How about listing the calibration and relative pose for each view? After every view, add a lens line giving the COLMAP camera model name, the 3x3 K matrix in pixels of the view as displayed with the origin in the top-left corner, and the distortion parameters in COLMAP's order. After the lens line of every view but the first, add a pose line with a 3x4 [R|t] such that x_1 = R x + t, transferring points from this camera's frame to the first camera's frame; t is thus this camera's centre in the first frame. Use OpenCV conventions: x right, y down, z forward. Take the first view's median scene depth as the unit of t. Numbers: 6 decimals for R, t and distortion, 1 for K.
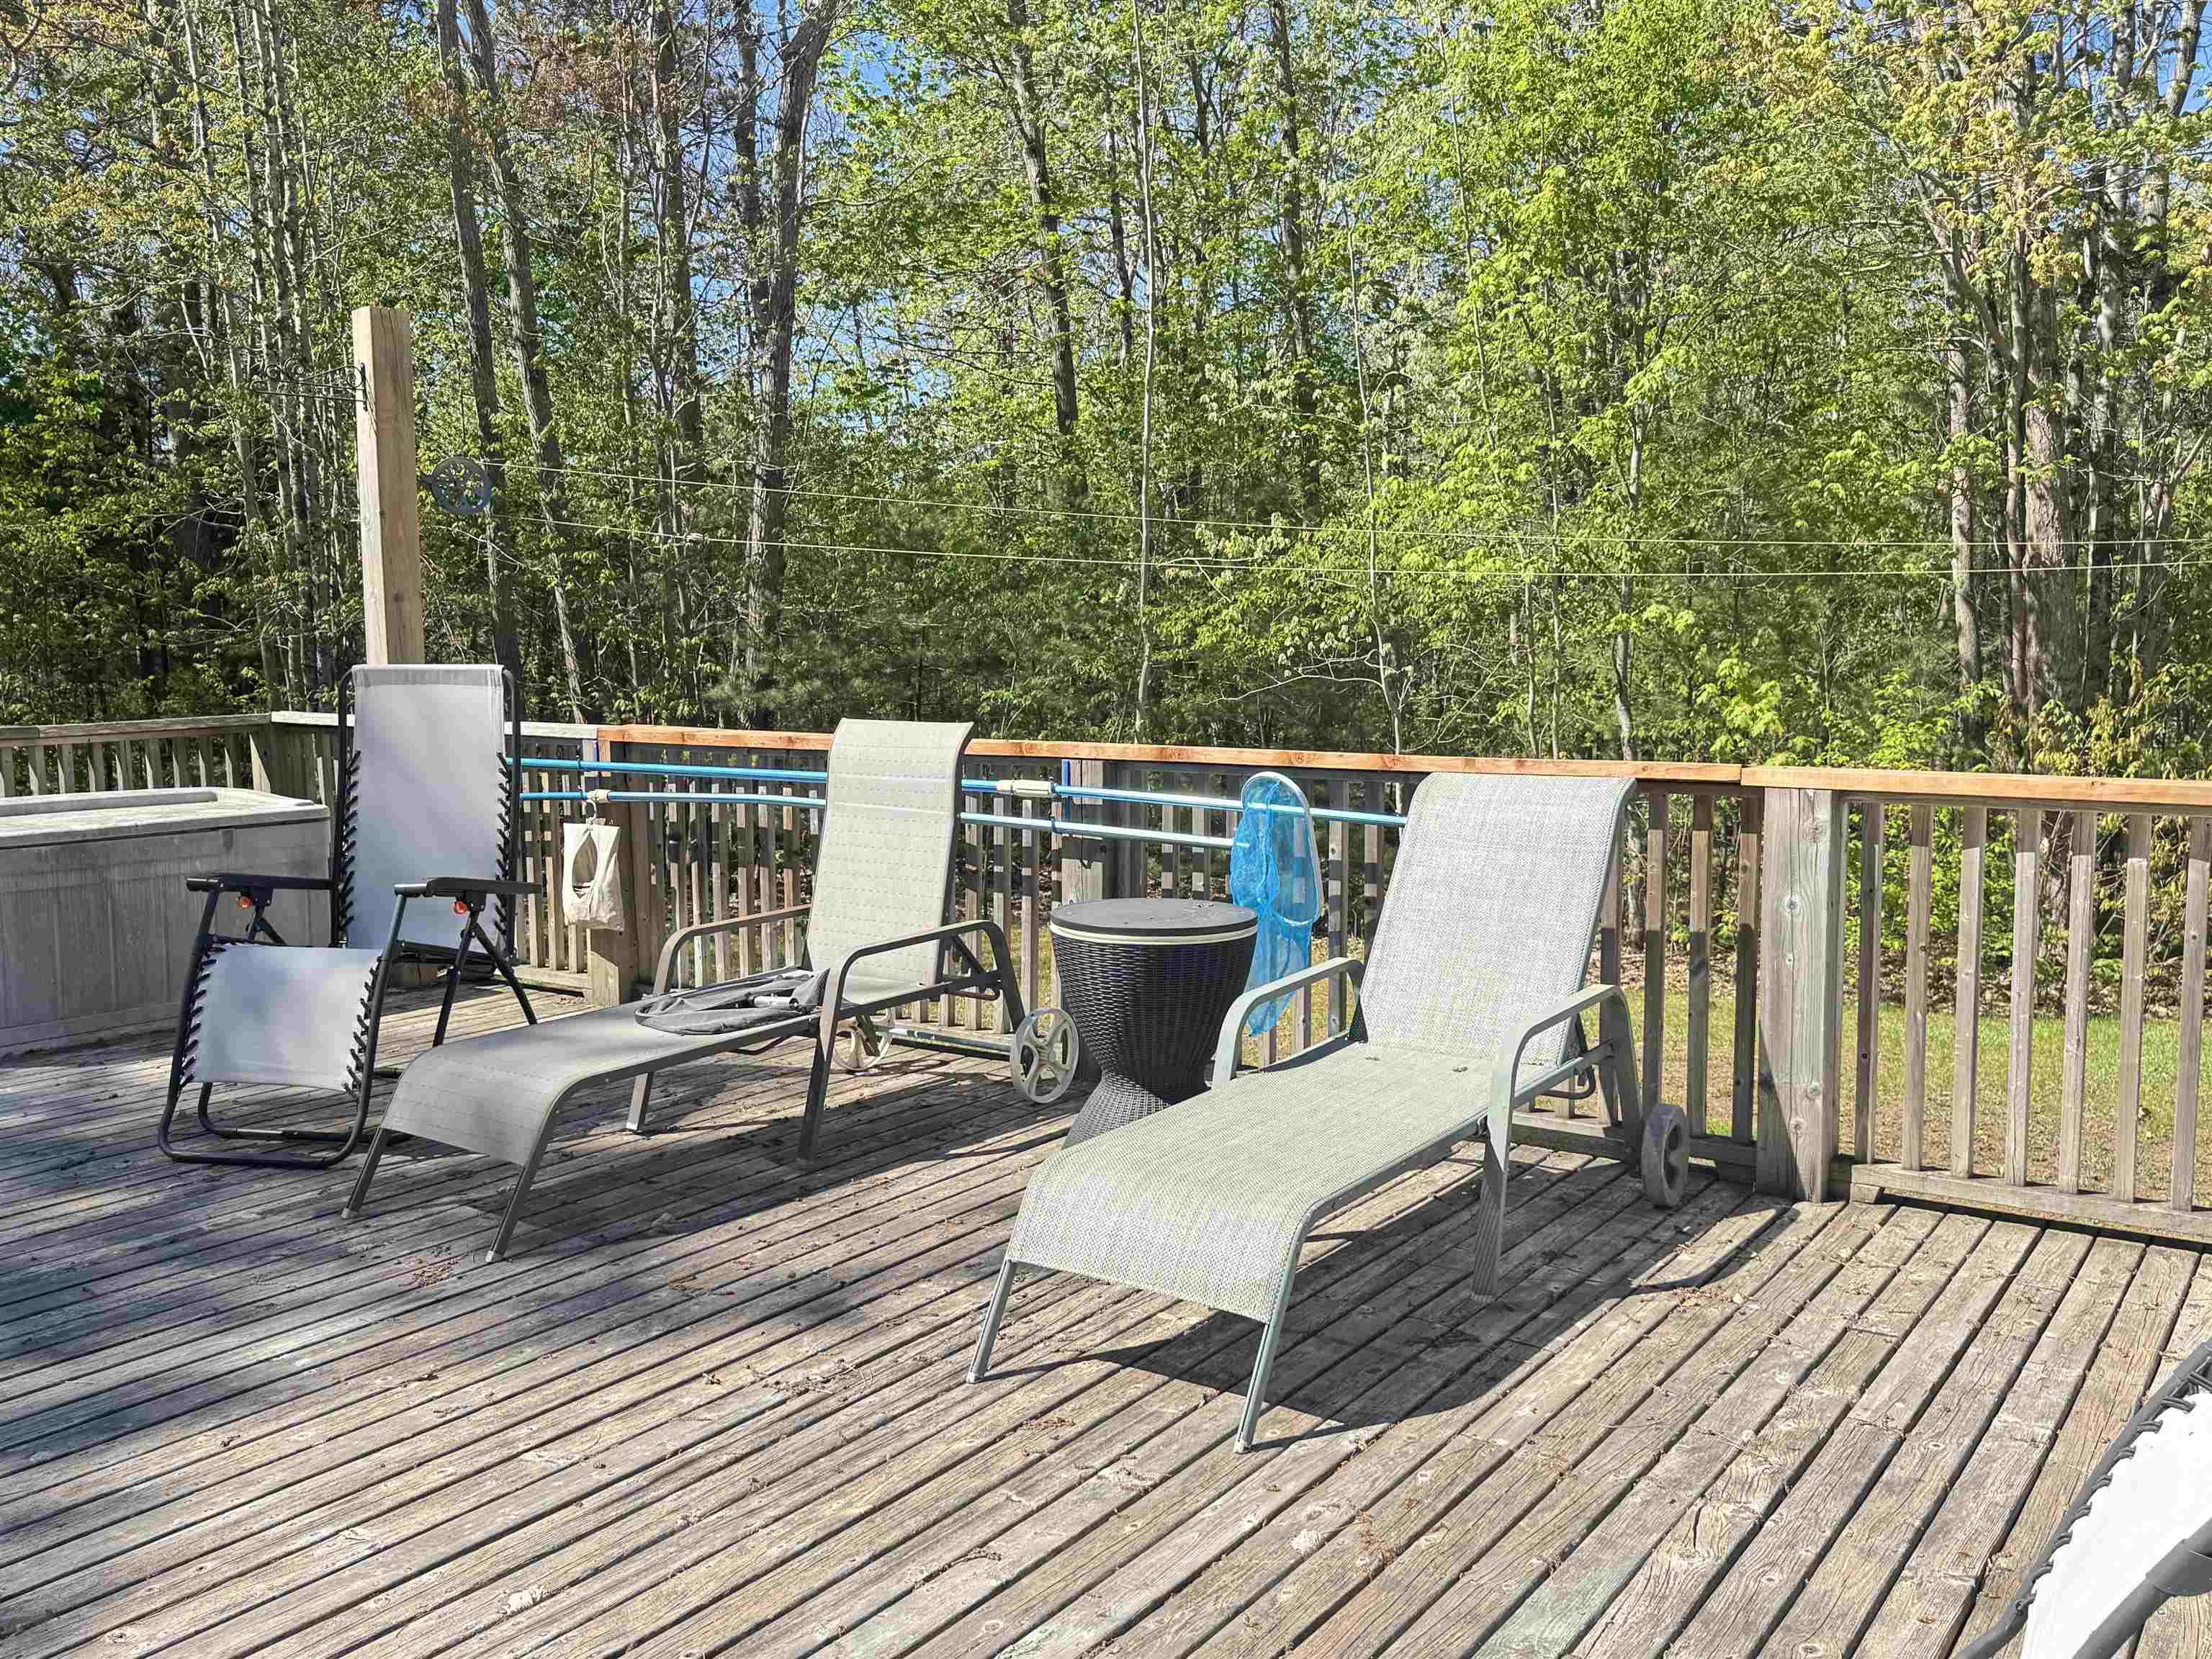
lens RADIAL K [[1903.5, 0, 1103.3], [0, 1903.5, 831.3], [0, 0, 1]] dist [0.001794, -0.002436]
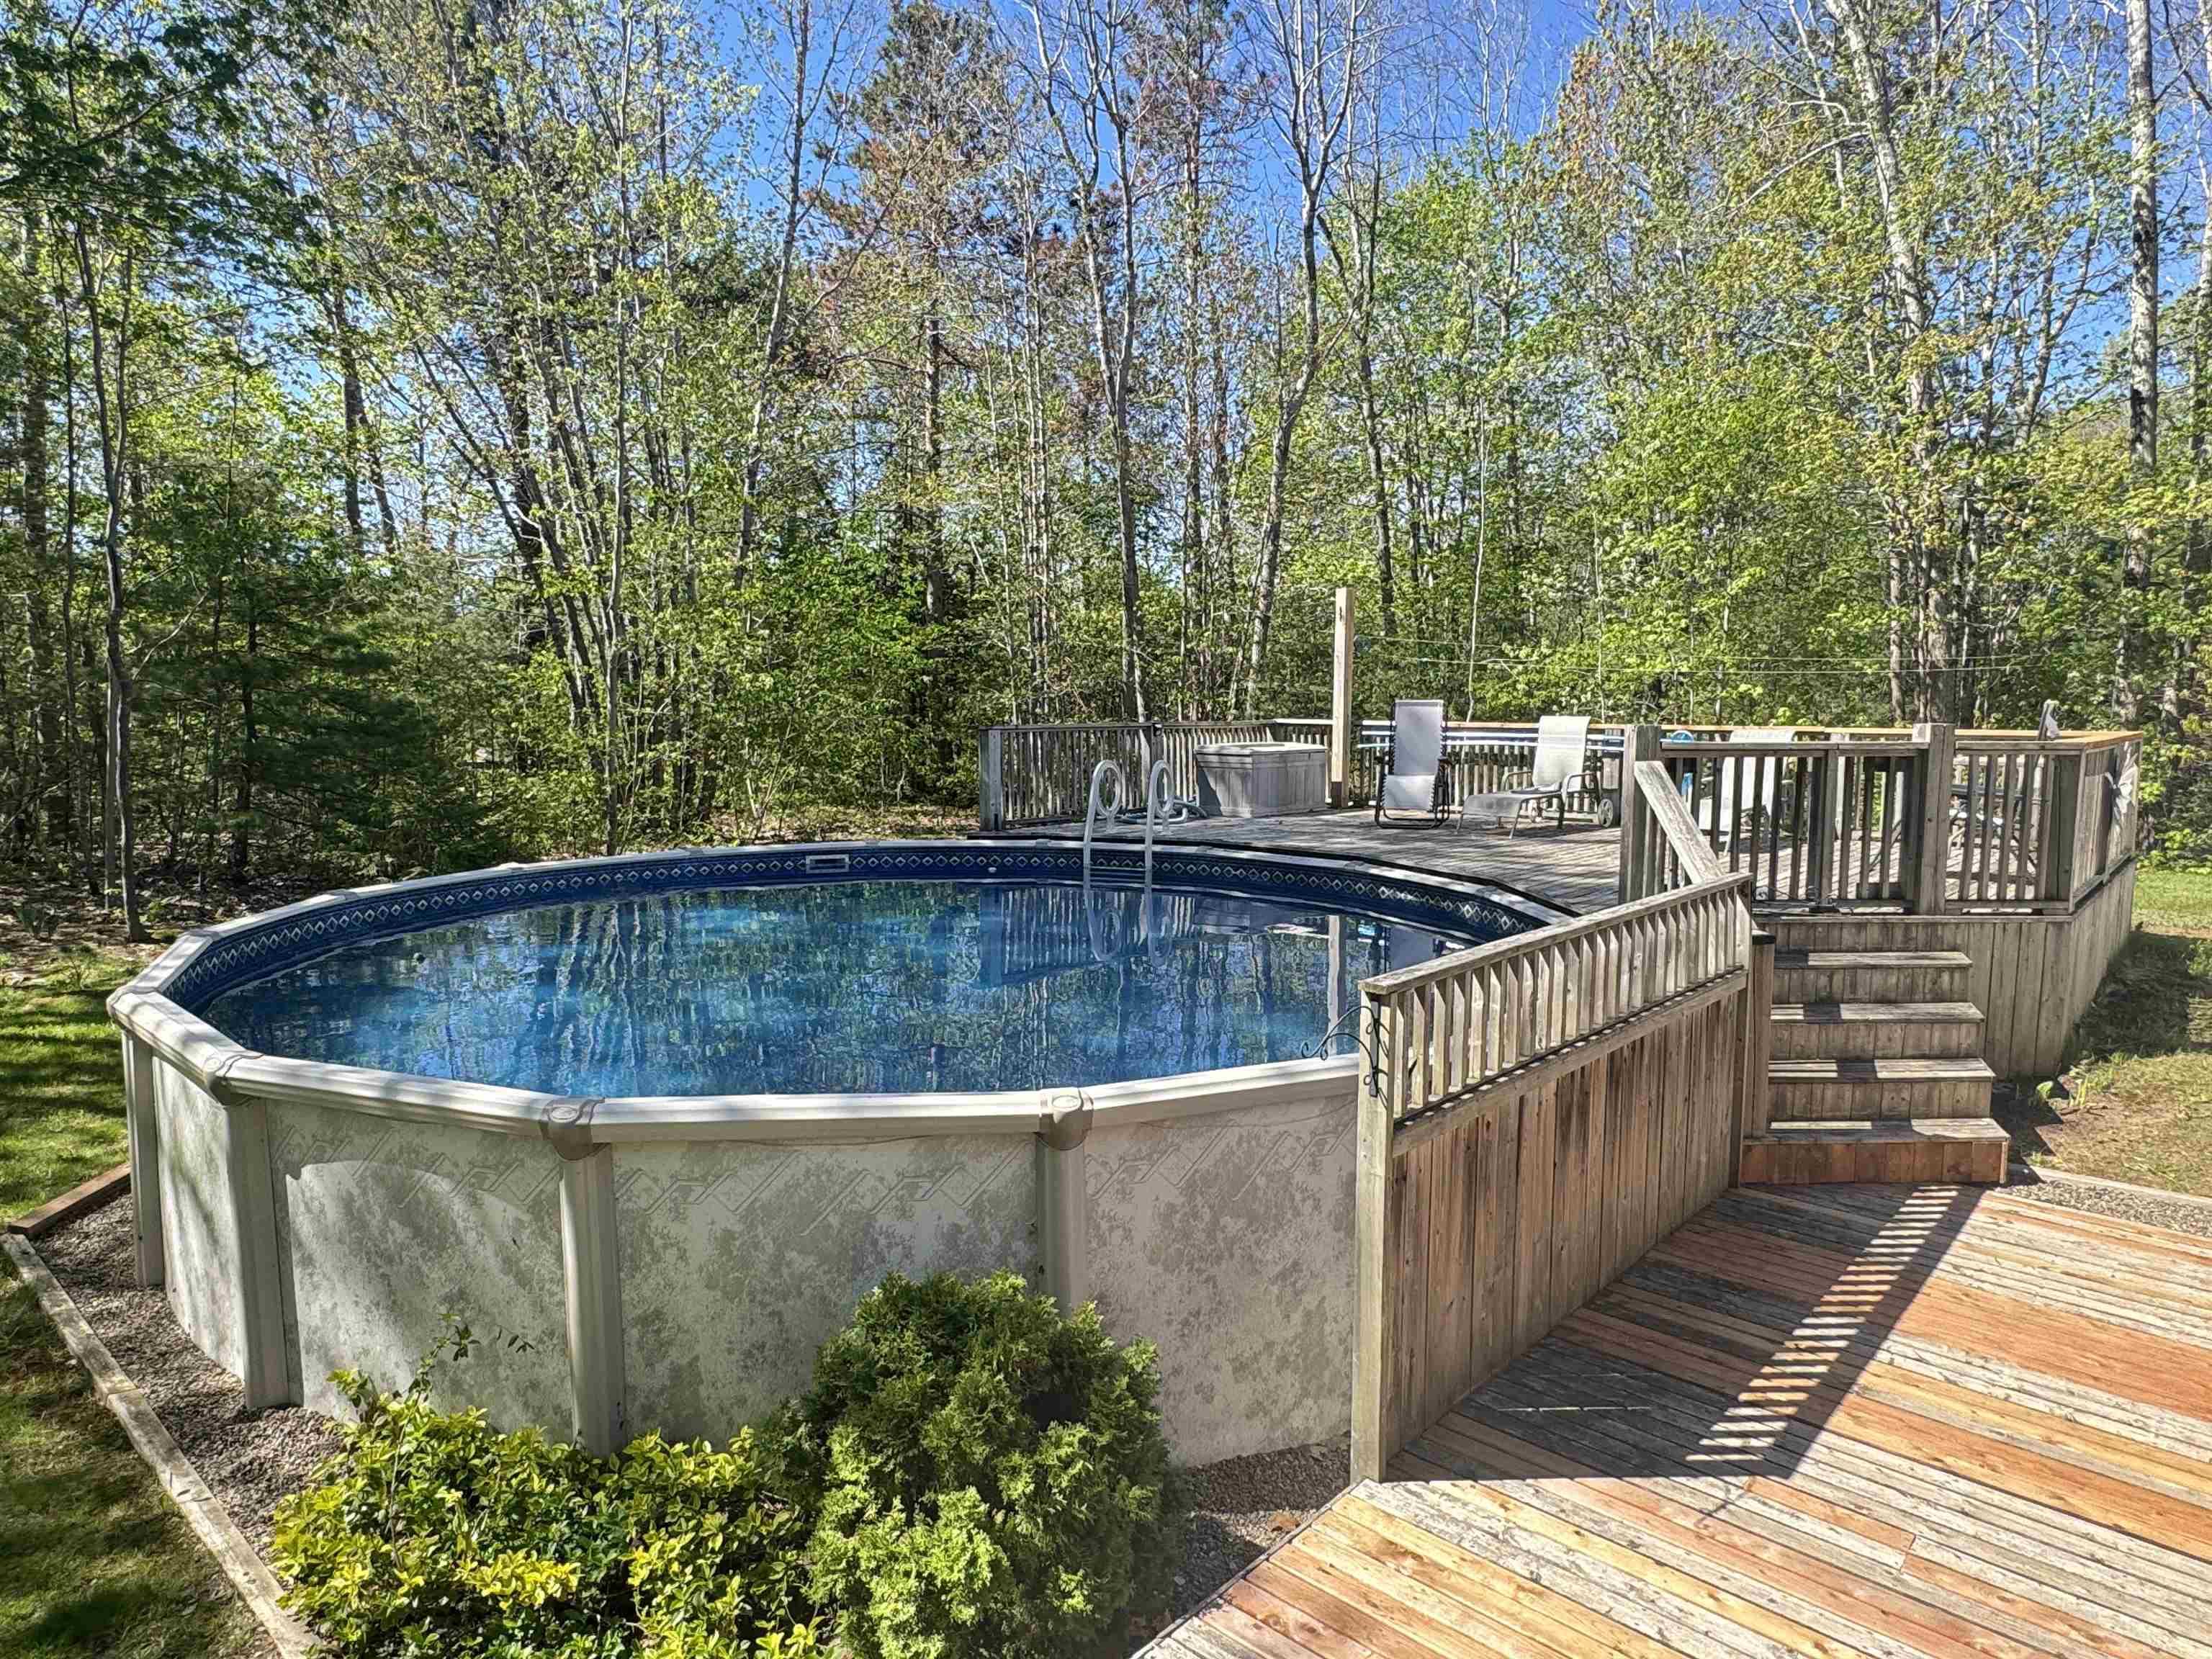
lens RADIAL K [[1307.0, 0, 1111.1], [0, 1307.0, 825.3], [0, 0, 1]] dist [-0.003411, 0.000054]
pose [[0.991766, 0.021386, -0.126265, -0.250990], [-0.021851, 0.999759, -0.002298, 0.066327], [0.126185, 0.005038, 0.991994, -0.615062]]
